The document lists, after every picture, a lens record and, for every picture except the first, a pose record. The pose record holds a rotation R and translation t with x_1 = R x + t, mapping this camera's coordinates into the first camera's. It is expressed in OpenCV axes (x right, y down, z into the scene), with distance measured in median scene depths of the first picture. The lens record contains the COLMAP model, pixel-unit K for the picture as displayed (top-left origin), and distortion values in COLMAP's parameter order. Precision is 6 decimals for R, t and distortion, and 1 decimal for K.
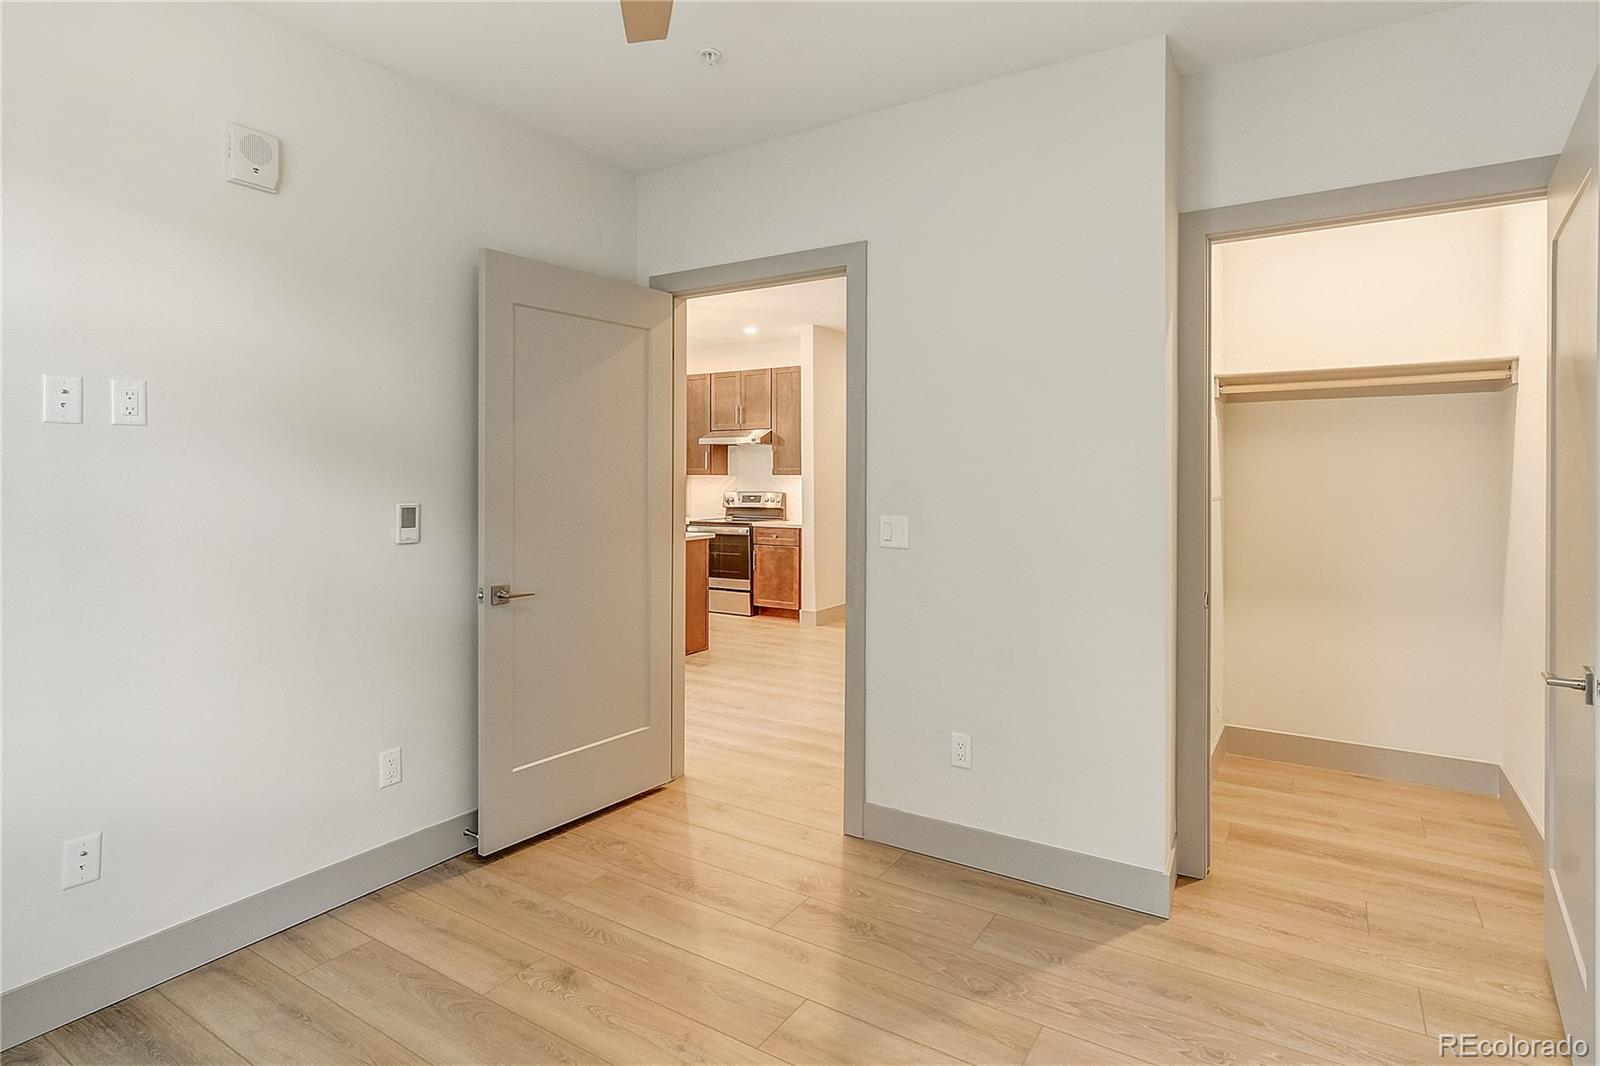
lens RADIAL K [[843.9, 0, 801.1], [0, 843.9, 475.5], [0, 0, 1]] dist [0.000522, 0.000255]
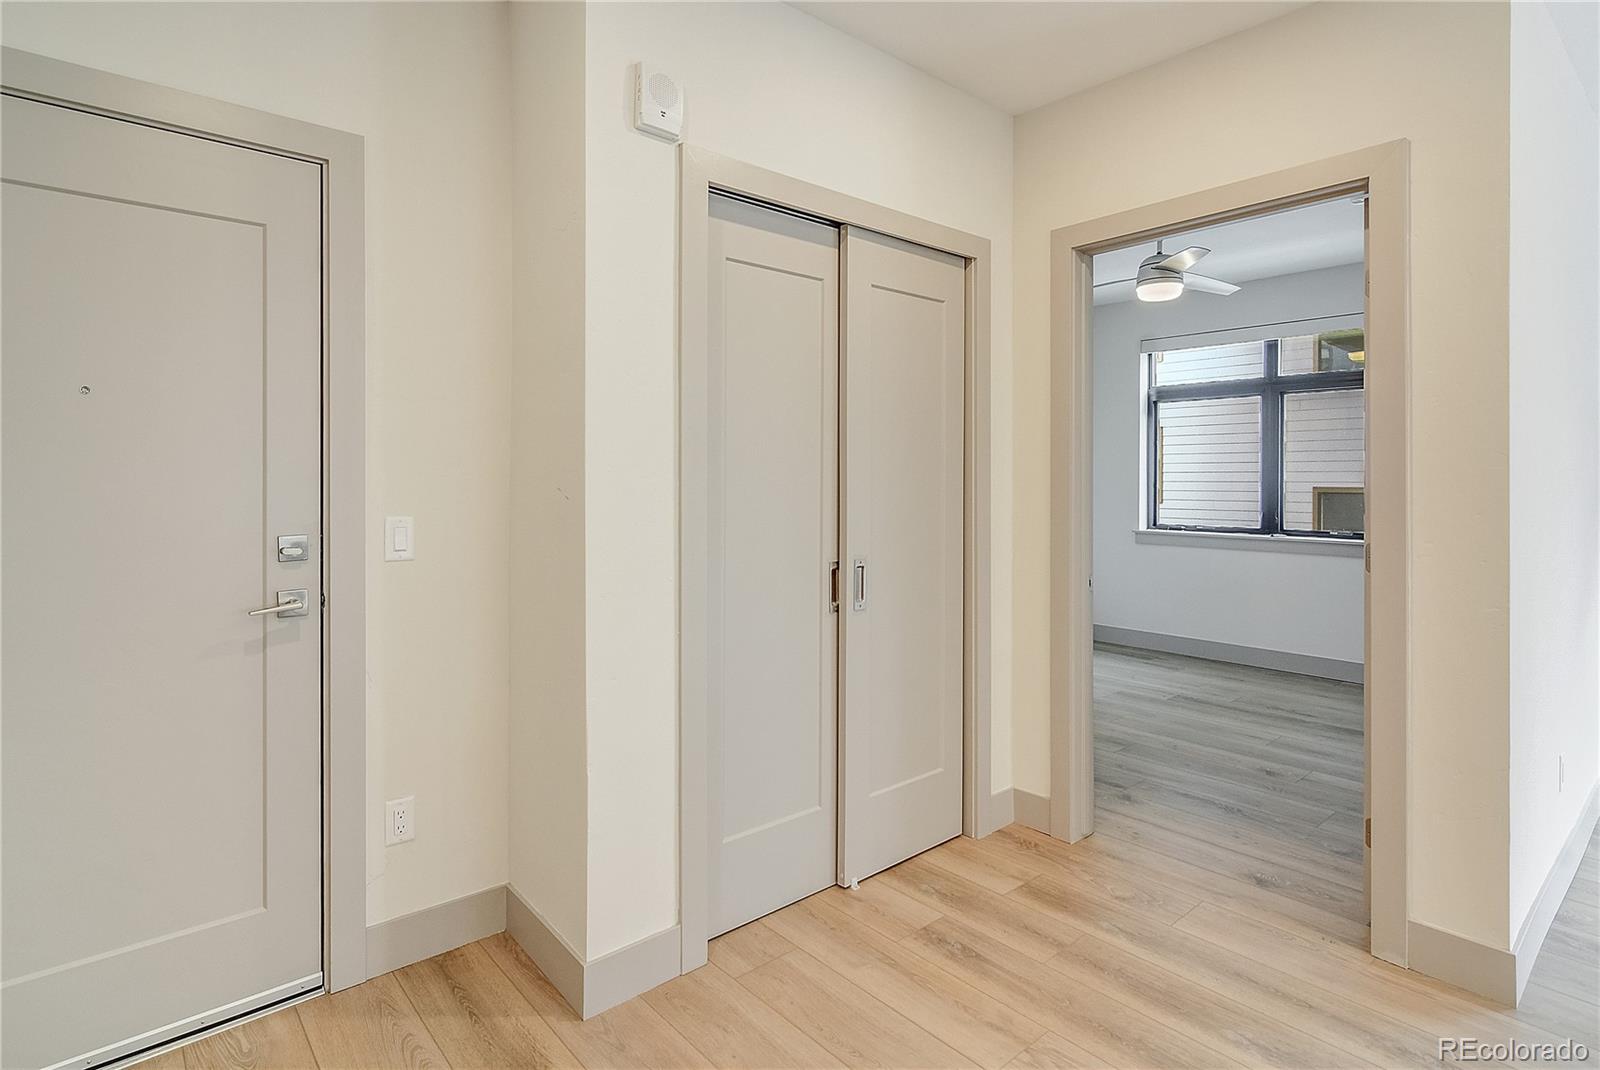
lens RADIAL K [[827.7, 0, 806.0], [0, 827.7, 483.9], [0, 0, 1]] dist [0.000748, 0.001081]
pose [[-0.961473, -0.003395, 0.274877, 0.044207], [-0.001820, 0.999980, 0.005985, 0.005296], [-0.274892, 0.005254, -0.961461, 0.816620]]
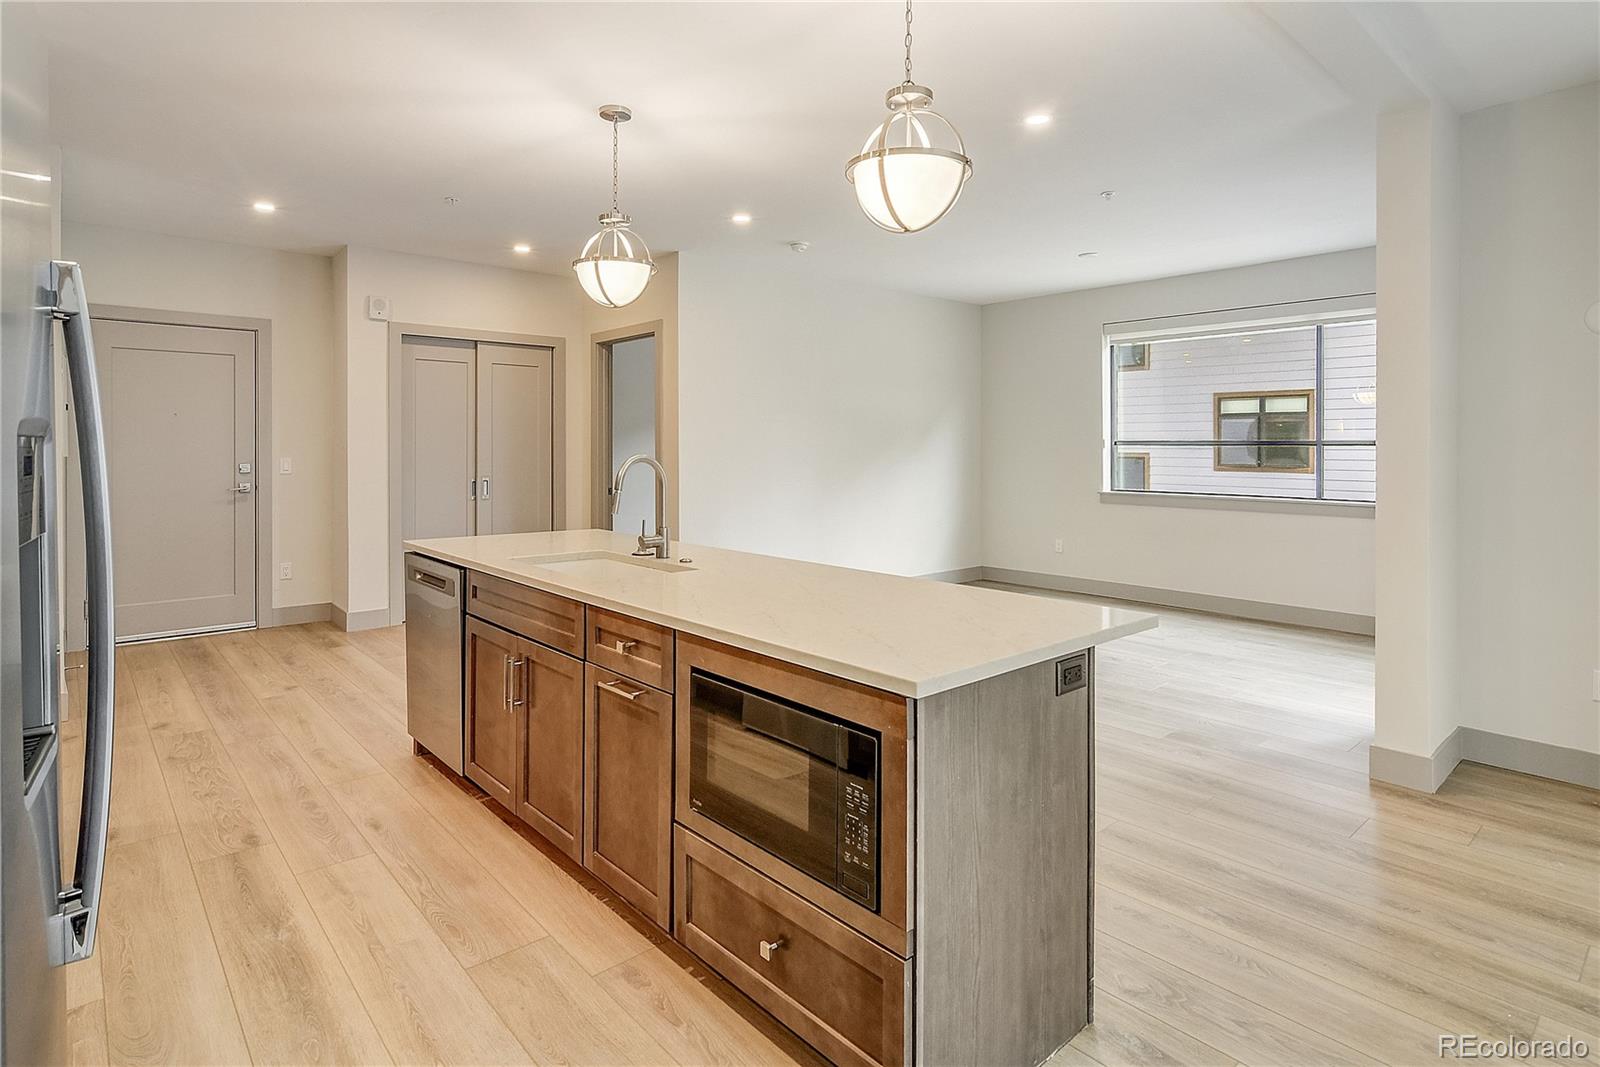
lens RADIAL K [[835.8, 0, 820.5], [0, 835.8, 452.1], [0, 0, 1]] dist [-0.002121, 0.000534]
pose [[-0.966661, -0.005278, 0.256005, -0.410876], [-0.003687, 0.999971, 0.006692, 0.006020], [-0.256033, 0.005525, -0.966652, 1.194822]]
